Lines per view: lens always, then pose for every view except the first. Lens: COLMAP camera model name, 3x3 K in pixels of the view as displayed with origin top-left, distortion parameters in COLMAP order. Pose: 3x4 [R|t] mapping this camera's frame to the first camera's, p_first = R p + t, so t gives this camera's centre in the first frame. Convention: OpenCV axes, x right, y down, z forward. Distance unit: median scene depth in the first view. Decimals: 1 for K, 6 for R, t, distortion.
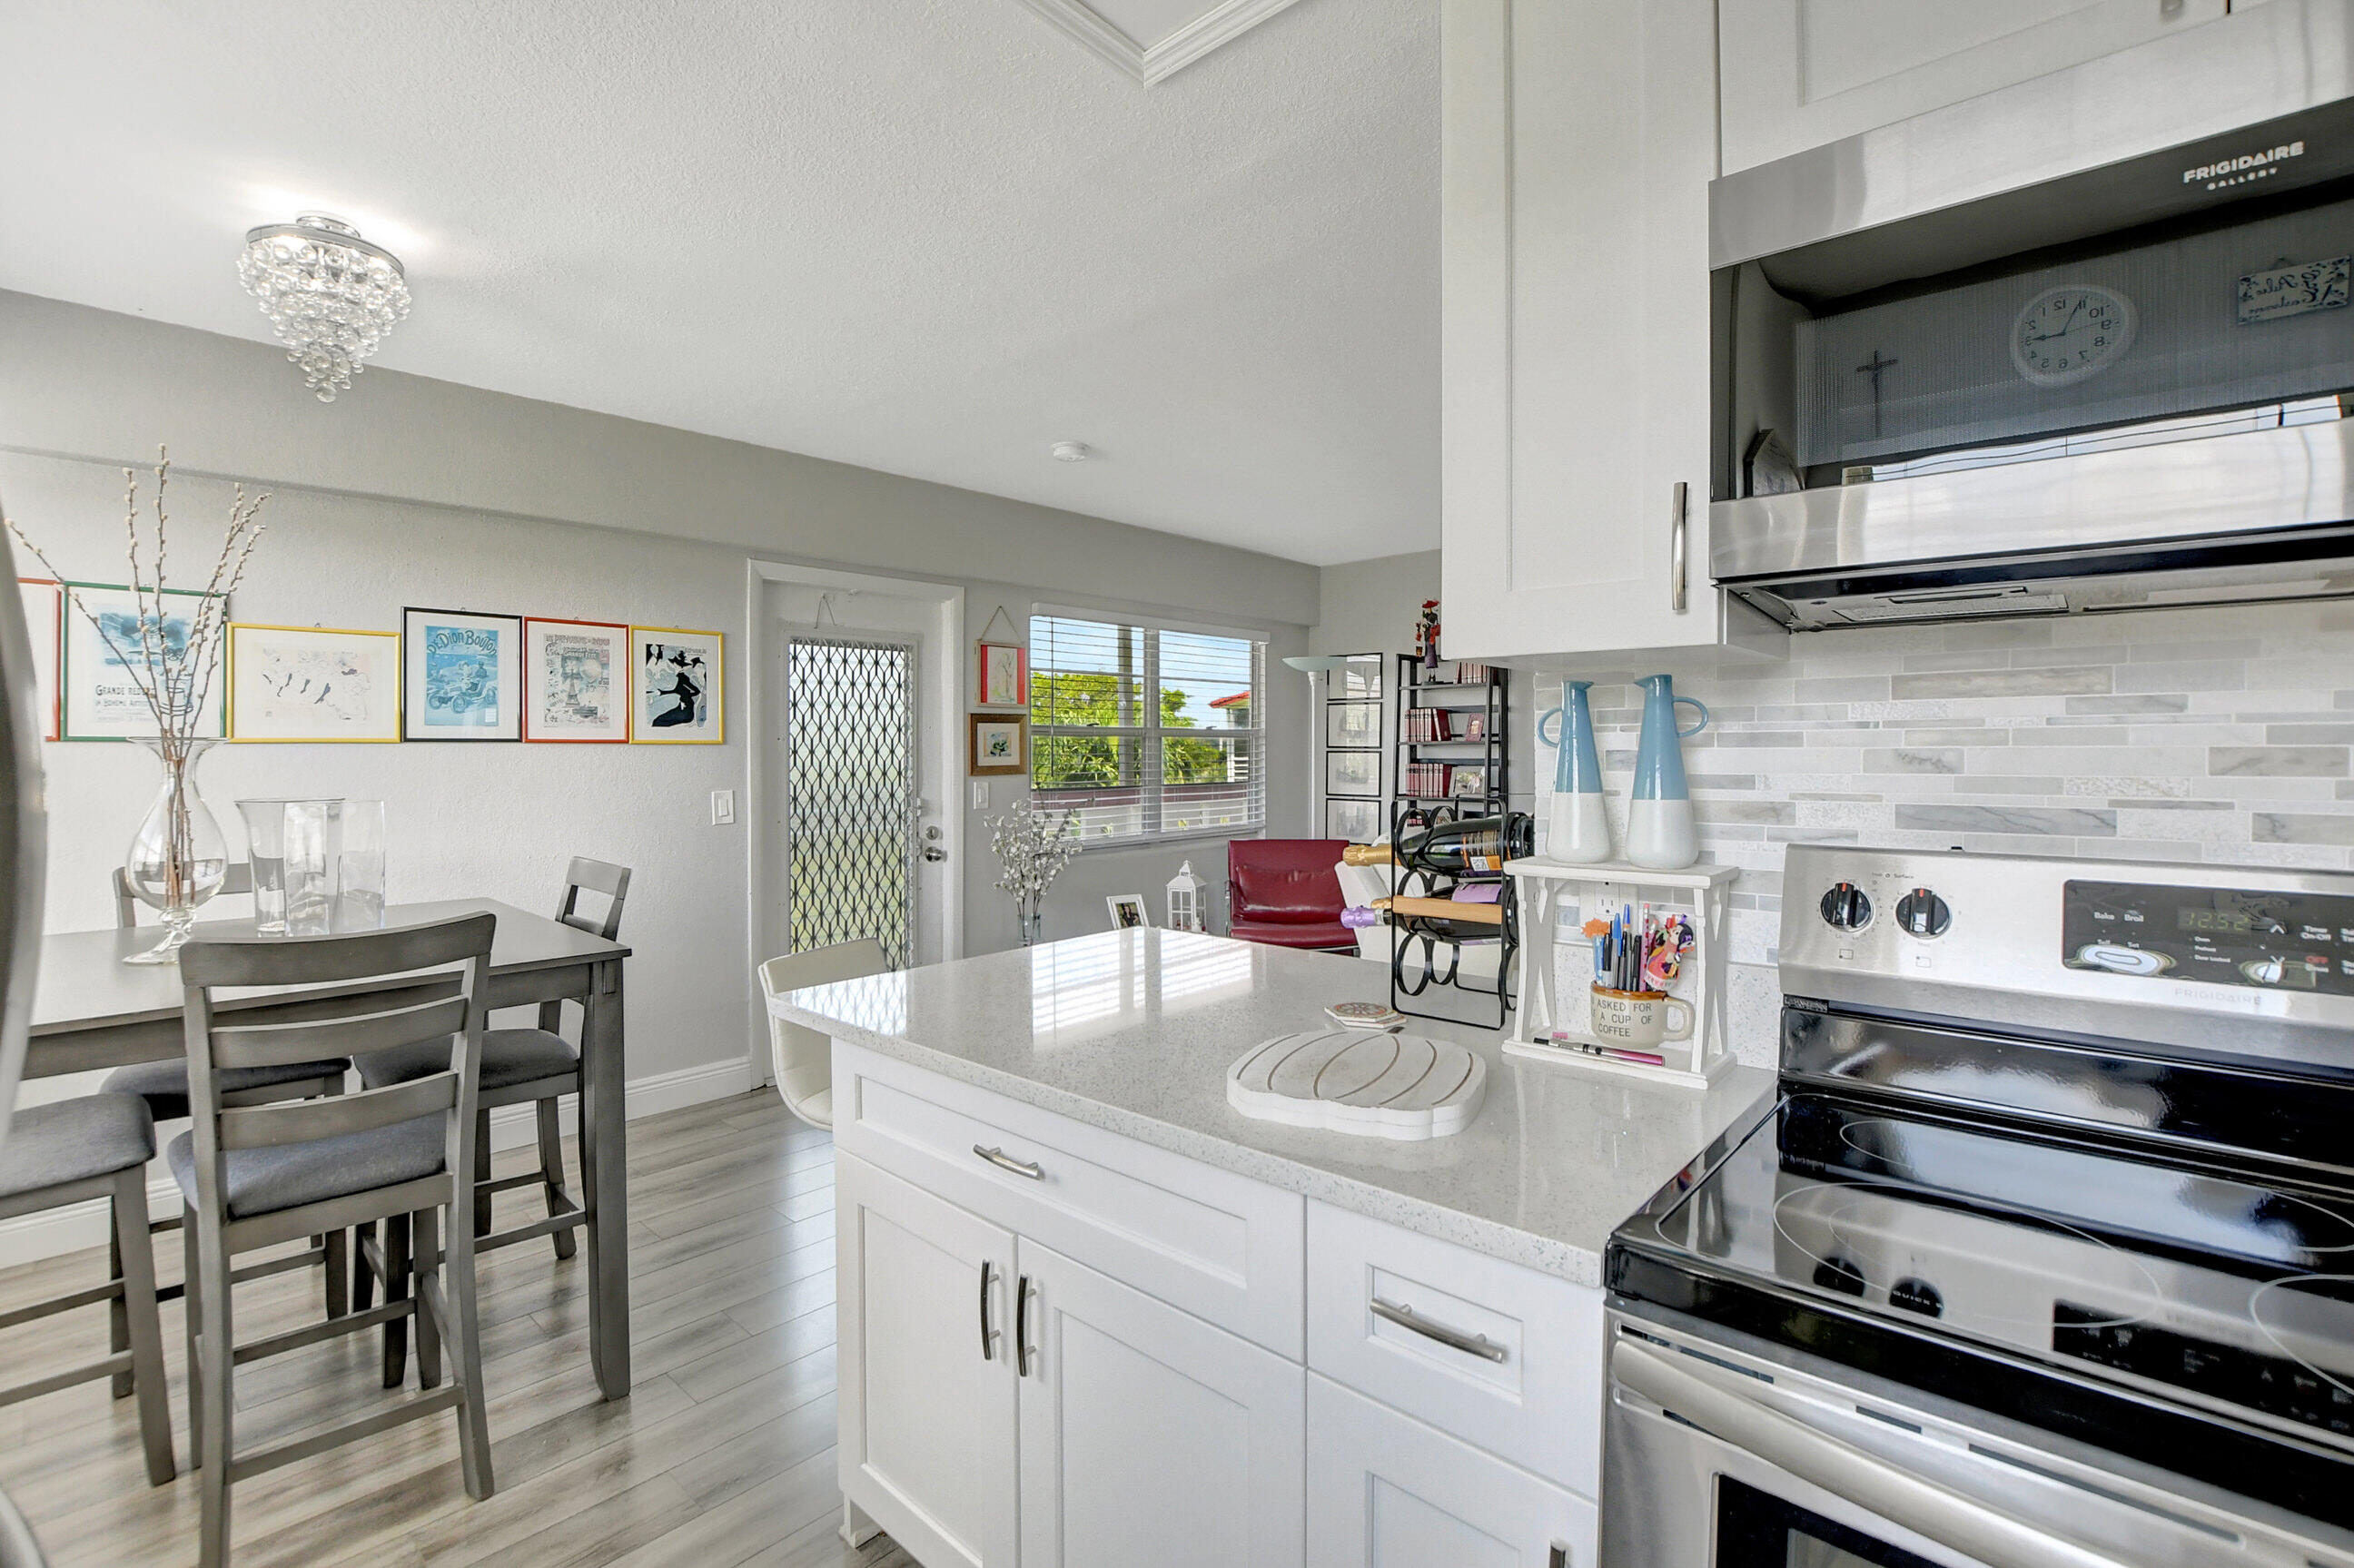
lens RADIAL K [[1074.1, 0, 1159.1], [0, 1074.1, 742.0], [0, 0, 1]] dist [-0.031348, -0.000208]
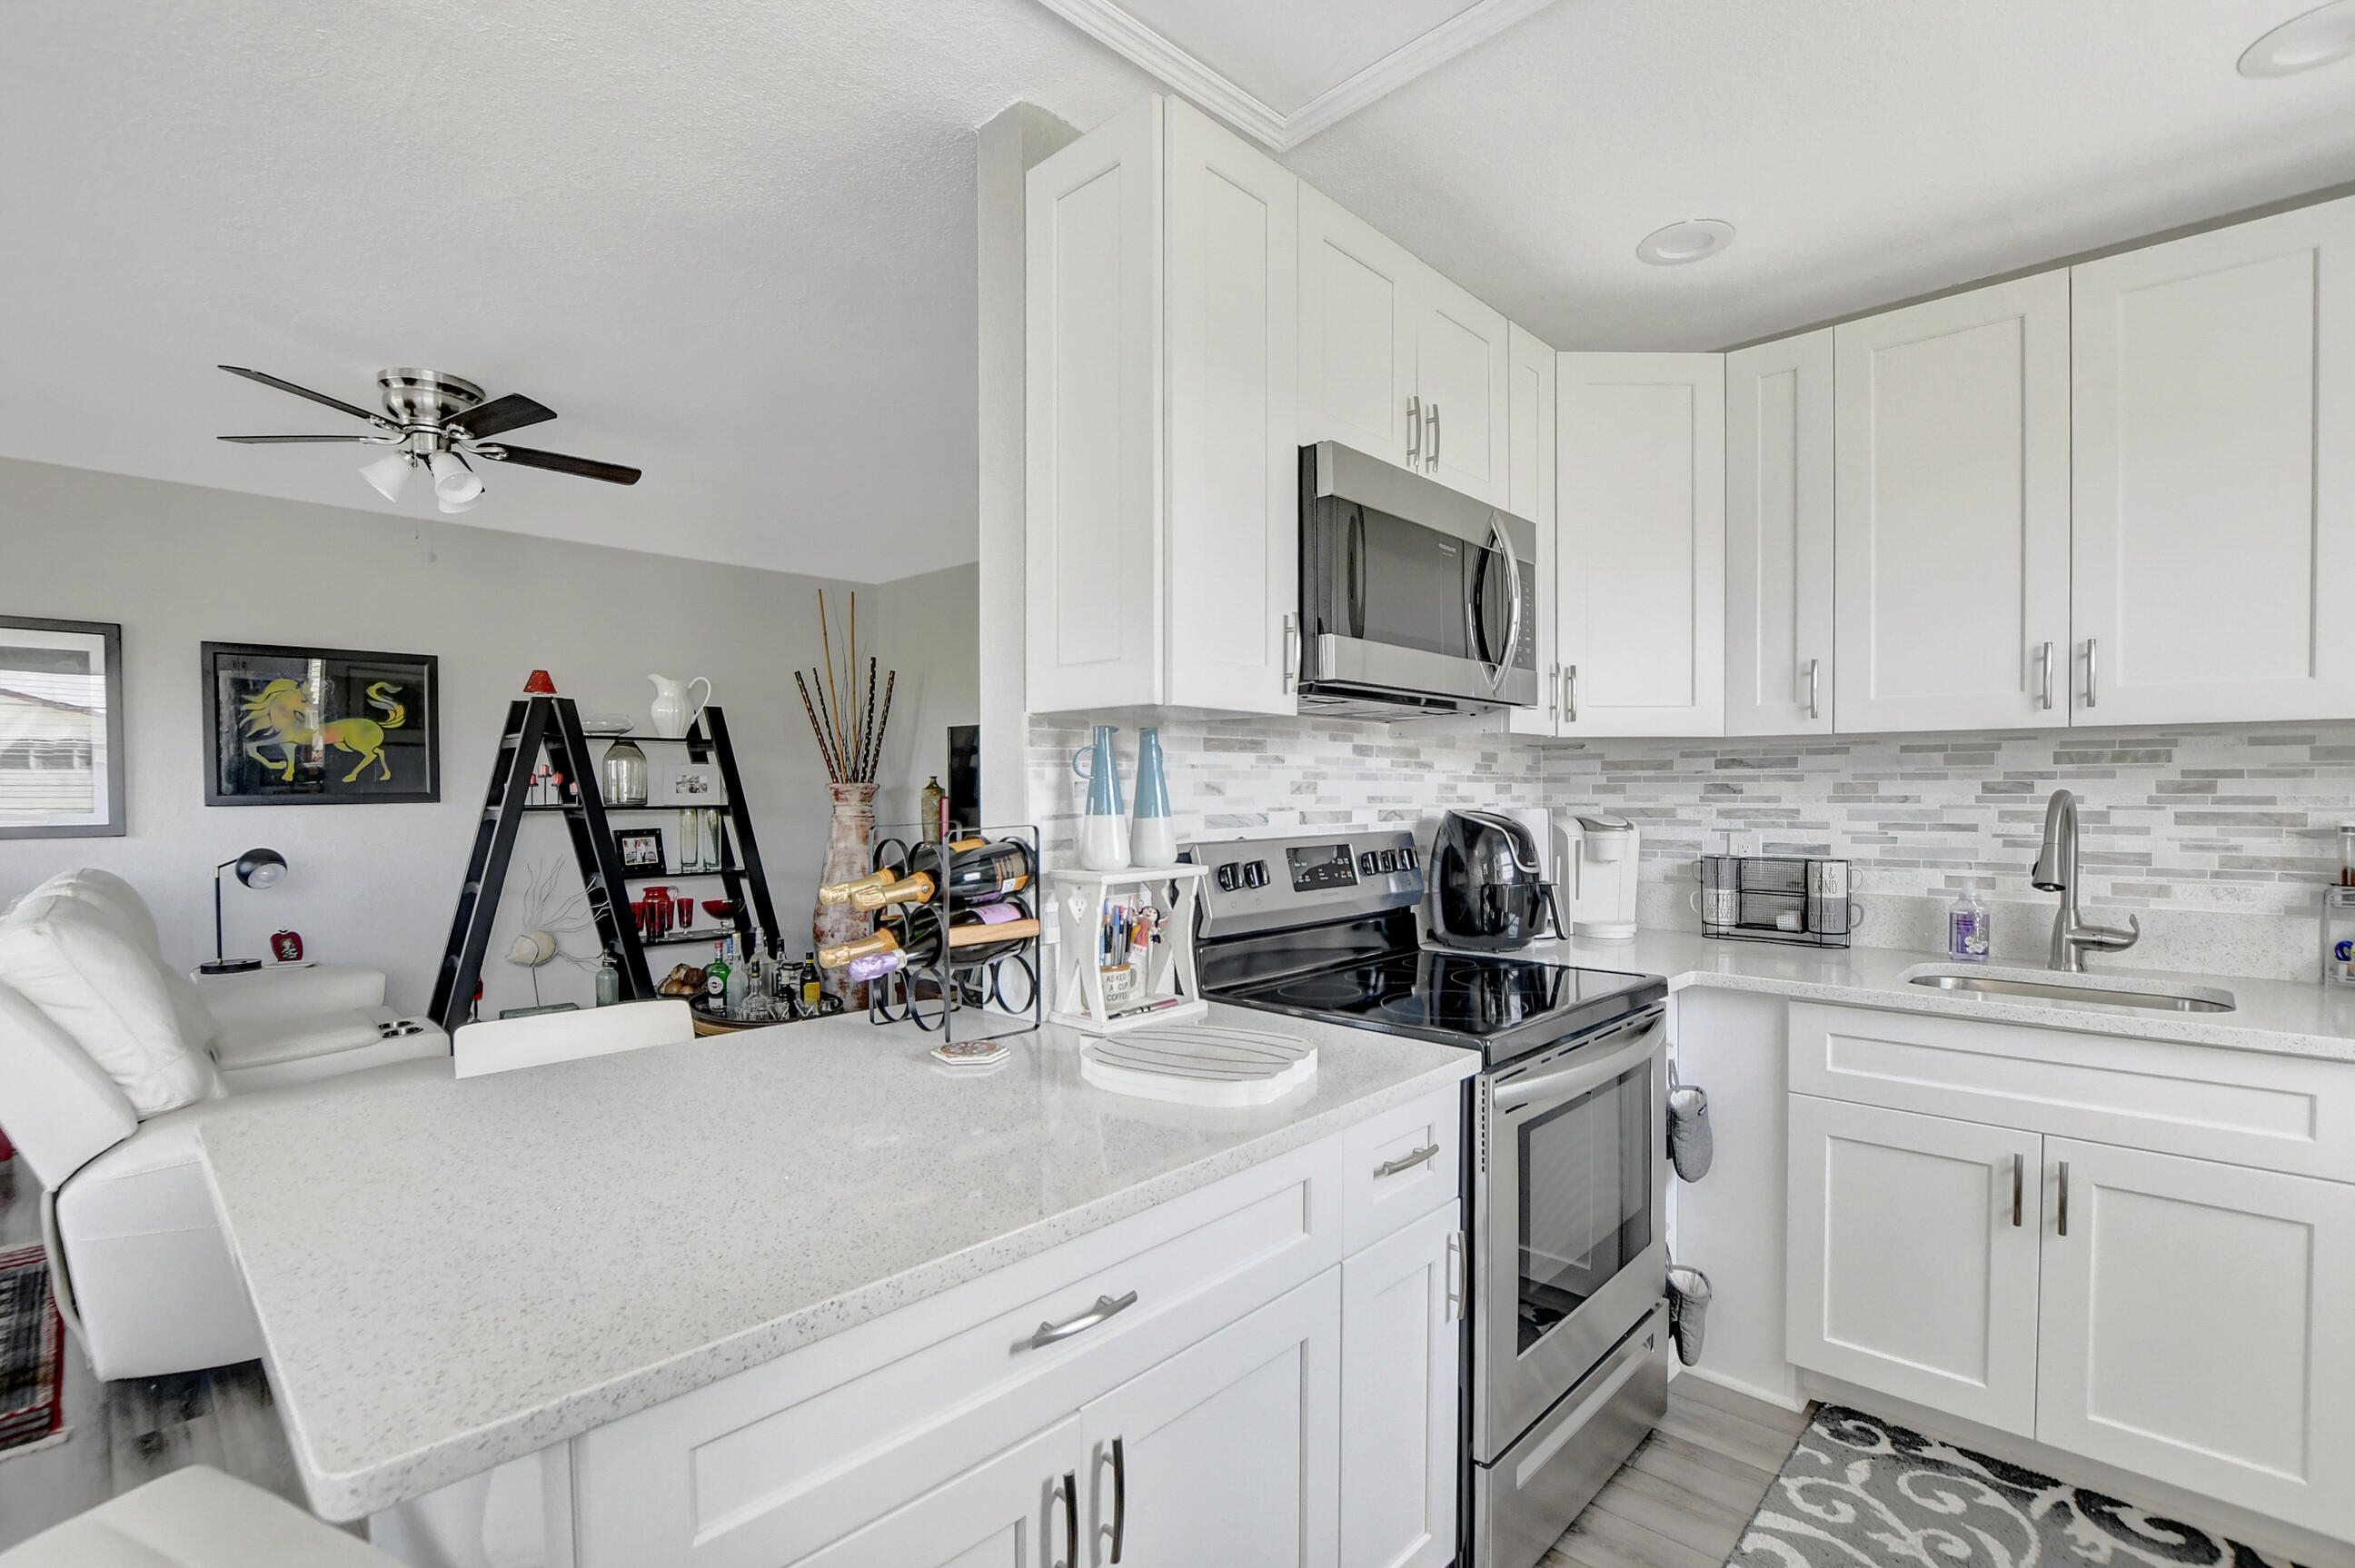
lens RADIAL K [[1076.7, 0, 1178.8], [0, 1076.7, 811.3], [0, 0, 1]] dist [-0.027528, 0.000278]
pose [[0.019195, -0.020677, 0.999602, -0.309678], [-0.005391, 0.999769, 0.020784, 0.005867], [-0.999801, -0.005788, 0.019079, 0.318163]]
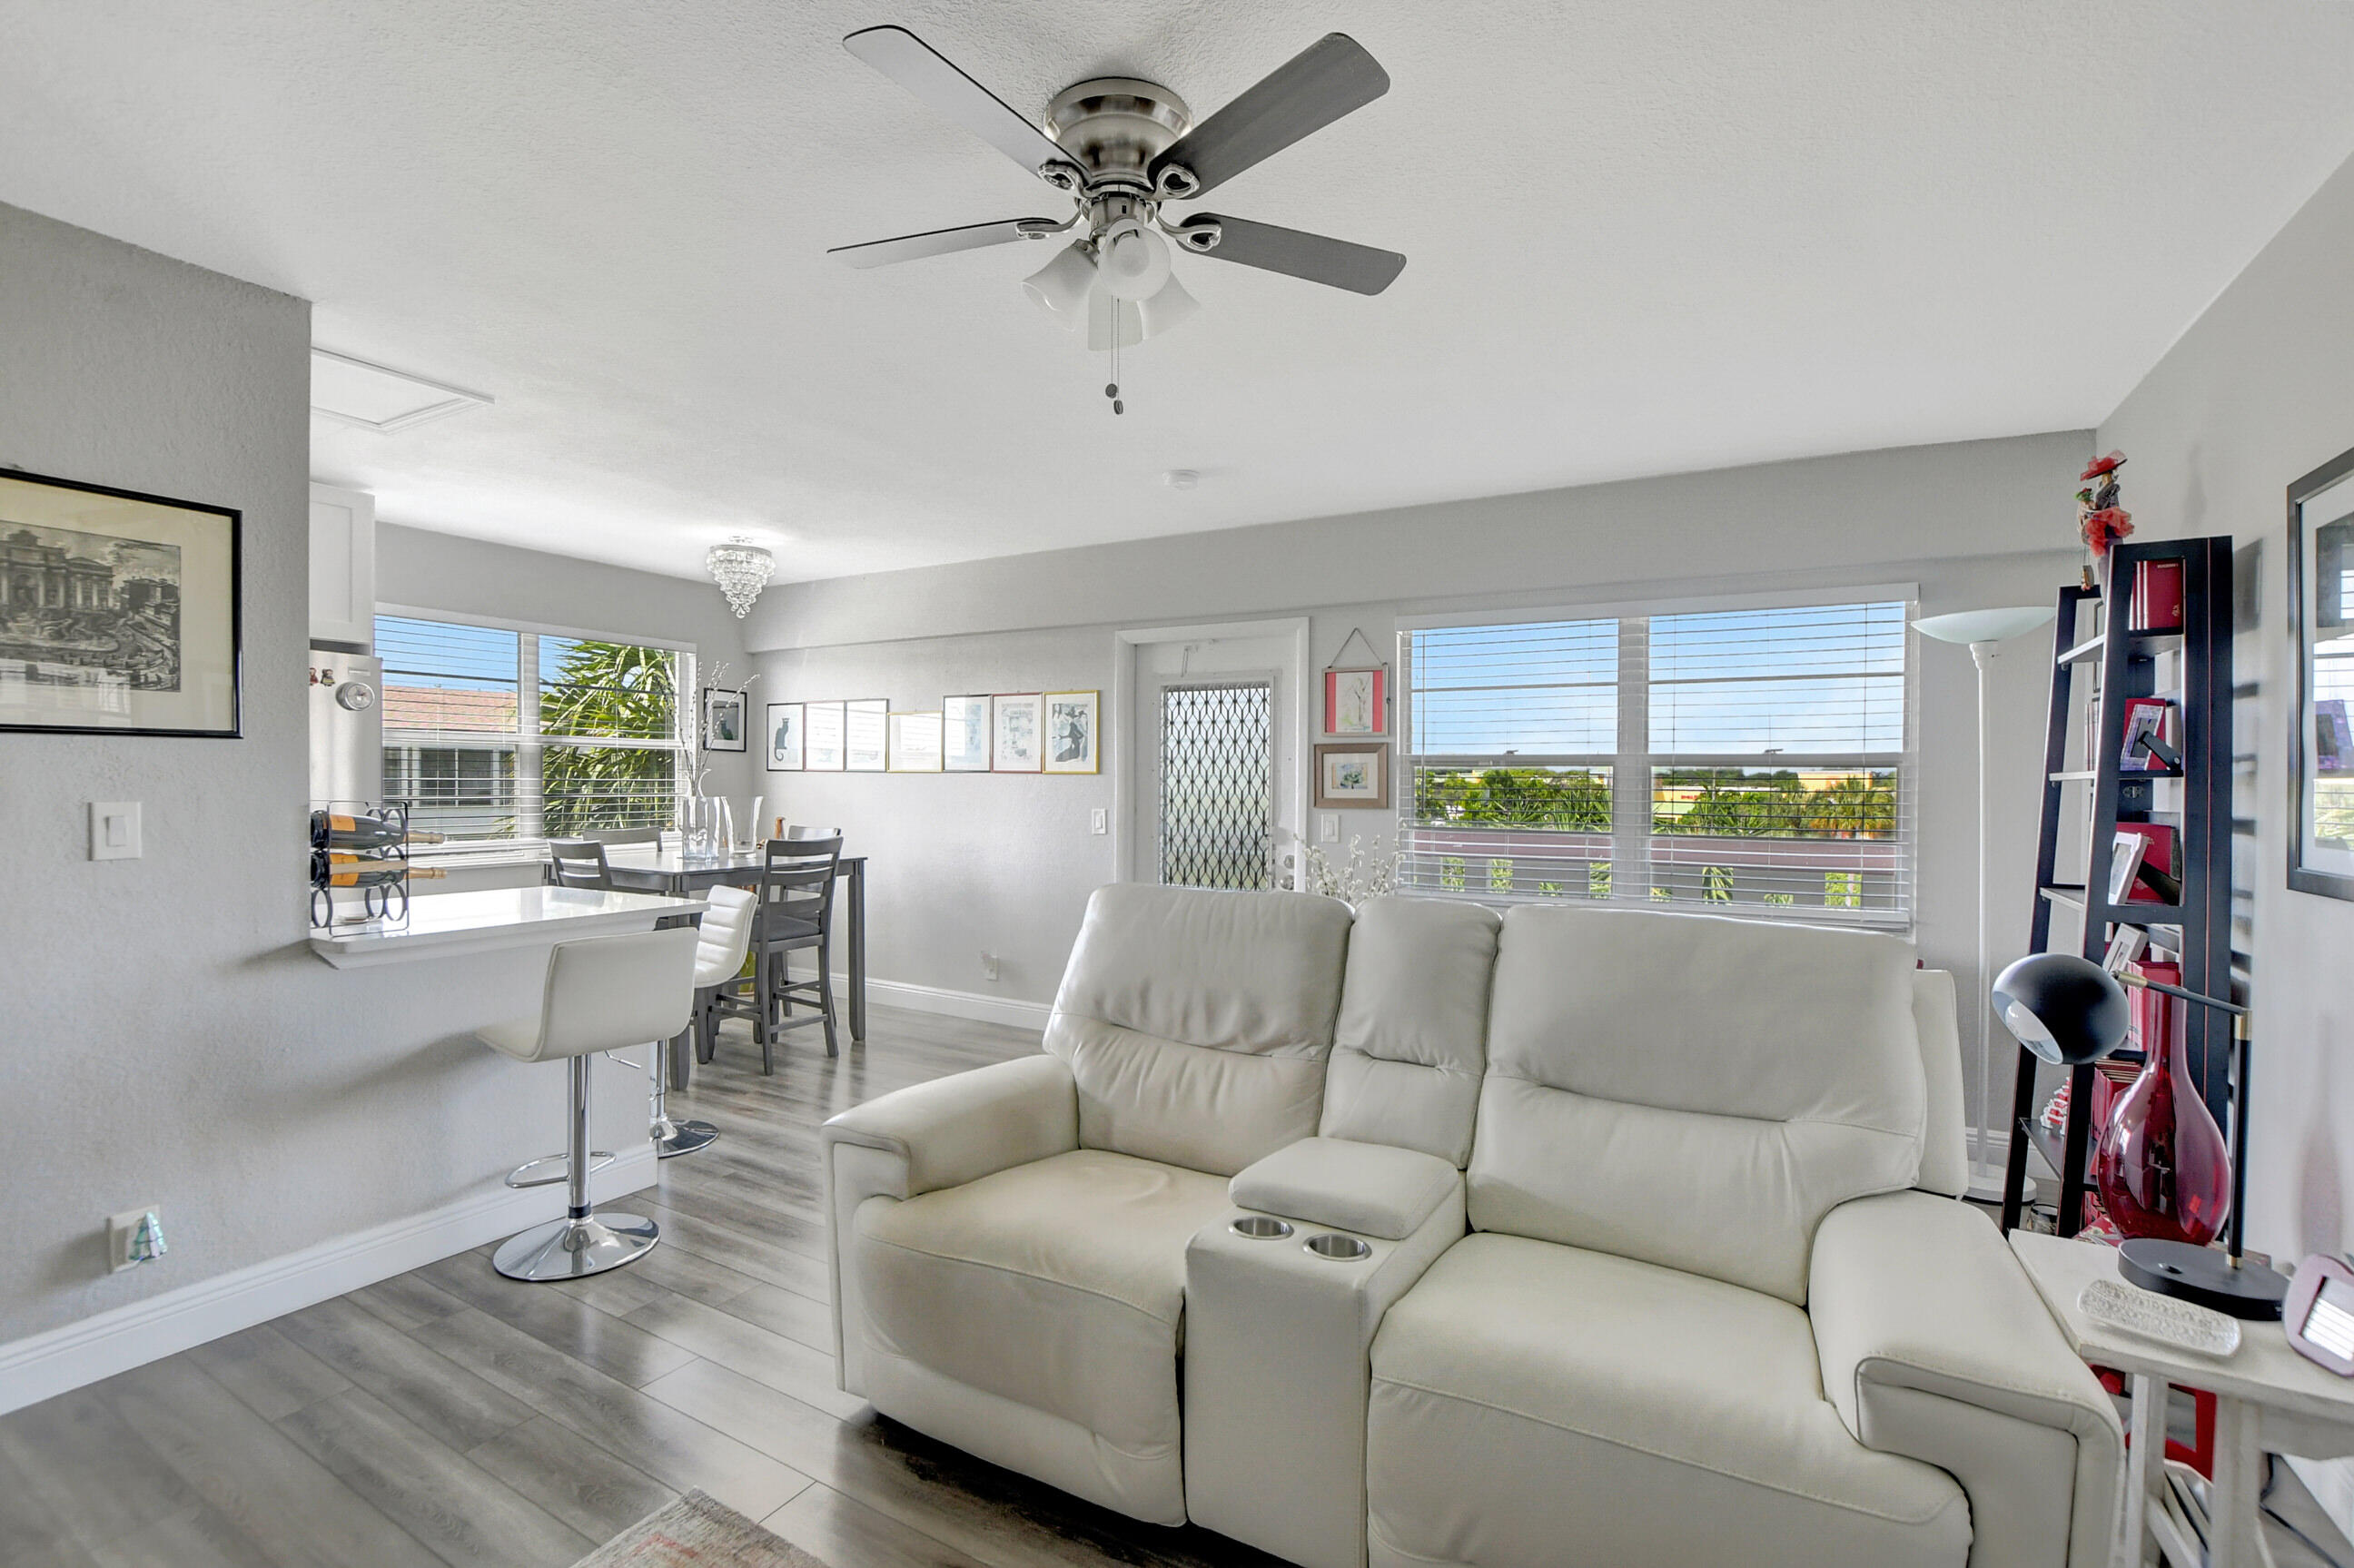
lens RADIAL K [[1049.6, 0, 1177.0], [0, 1049.6, 784.0], [0, 0, 1]] dist [-0.029794, -0.000067]
pose [[0.229654, 0.011326, -0.973206, 0.858724], [-0.002635, 0.999936, 0.011015, -0.000414], [0.973269, 0.000035, 0.229669, 0.775700]]
